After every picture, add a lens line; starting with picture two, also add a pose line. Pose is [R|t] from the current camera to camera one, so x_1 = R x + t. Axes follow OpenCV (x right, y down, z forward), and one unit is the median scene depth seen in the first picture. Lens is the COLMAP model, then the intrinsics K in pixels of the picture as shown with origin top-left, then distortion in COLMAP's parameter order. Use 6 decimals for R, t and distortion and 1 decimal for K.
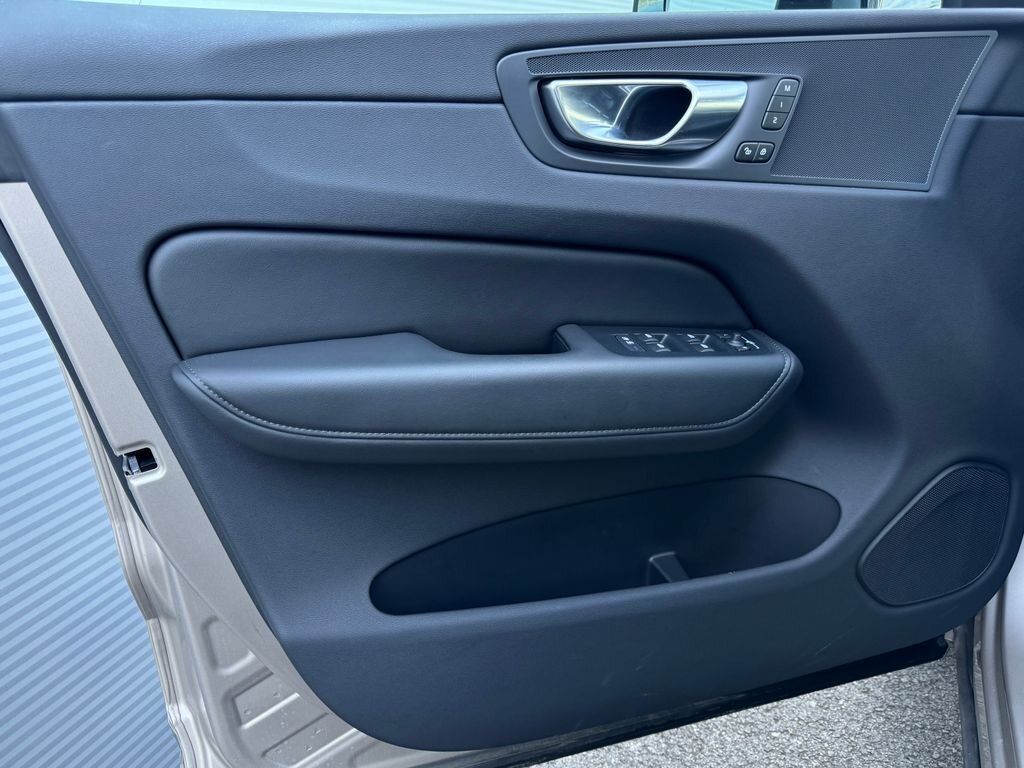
lens RADIAL K [[790.0, 0, 513.2], [0, 790.0, 386.4], [0, 0, 1]] dist [0.003353, 0.006118]
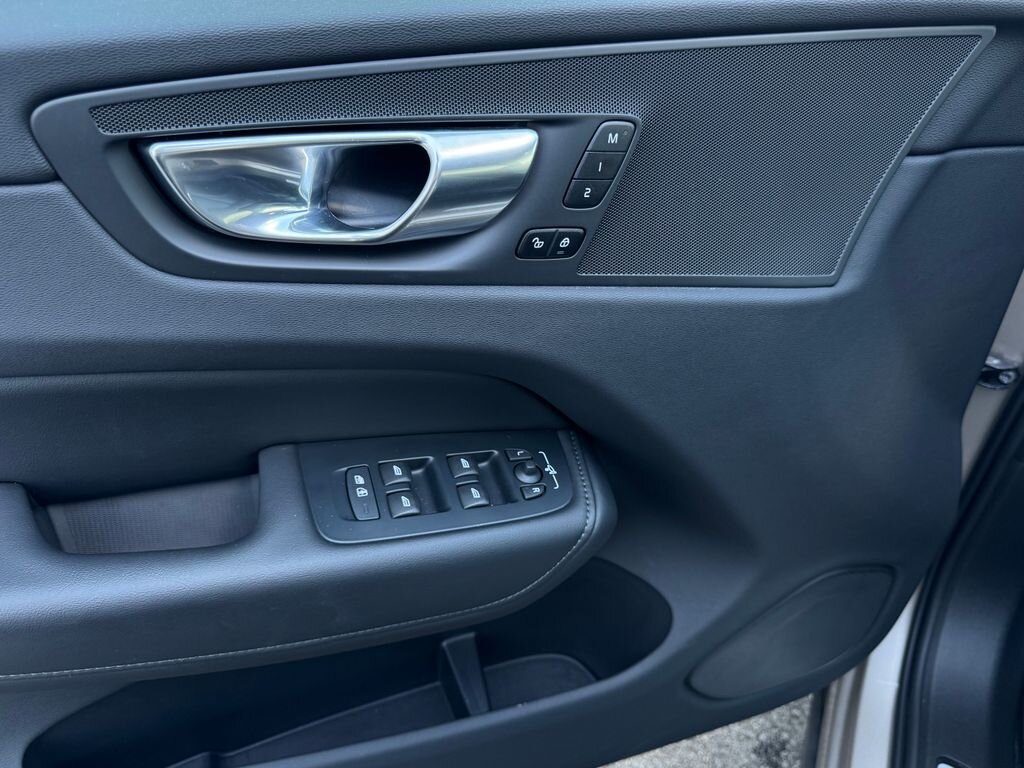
lens RADIAL K [[790.0, 0, 511.1], [0, 790.0, 381.6], [0, 0, 1]] dist [0.003353, 0.006118]
pose [[0.997879, 0.051411, 0.039921, 0.255982], [-0.060962, 0.953121, 0.296383, -0.370618], [-0.022812, -0.298189, 0.954234, 0.392268]]
